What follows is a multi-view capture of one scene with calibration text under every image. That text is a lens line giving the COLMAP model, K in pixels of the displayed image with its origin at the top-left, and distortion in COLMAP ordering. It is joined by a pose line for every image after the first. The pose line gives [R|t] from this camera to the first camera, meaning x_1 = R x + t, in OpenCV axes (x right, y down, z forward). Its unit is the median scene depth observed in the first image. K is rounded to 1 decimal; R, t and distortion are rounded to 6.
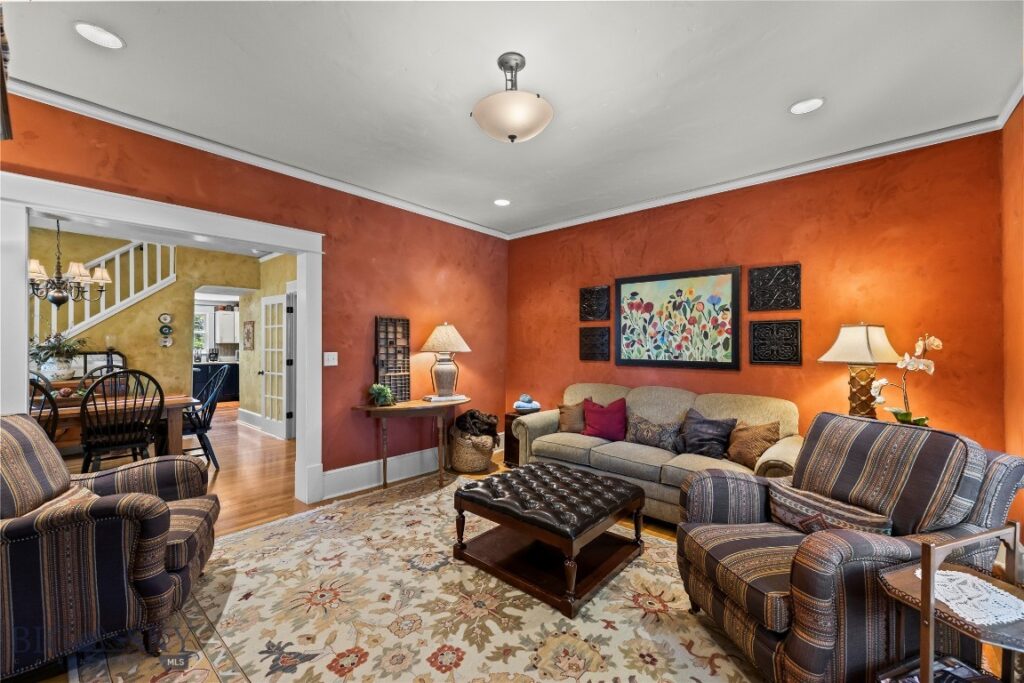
lens RADIAL K [[412.3, 0, 519.4], [0, 412.3, 340.4], [0, 0, 1]] dist [0.000672, 0.000472]
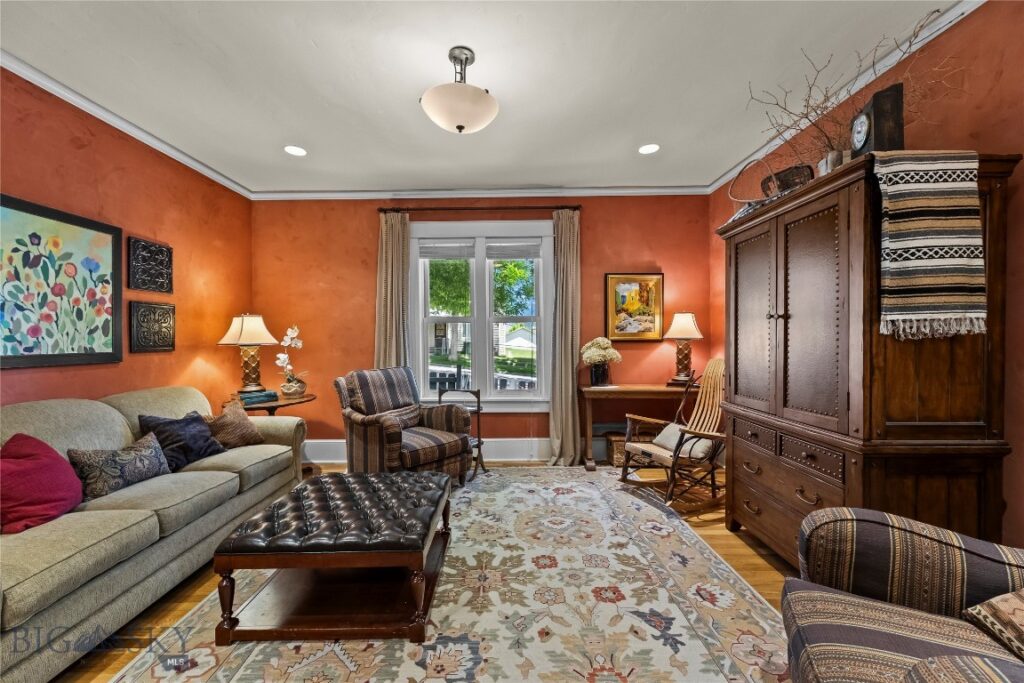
lens RADIAL K [[412.3, 0, 494.2], [0, 412.3, 343.1], [0, 0, 1]] dist [0.000672, 0.000472]
pose [[-0.631435, -0.011042, 0.775350, -0.501998], [-0.006291, 0.999939, 0.009117, 0.024205], [-0.775403, 0.000879, -0.631466, 0.899926]]
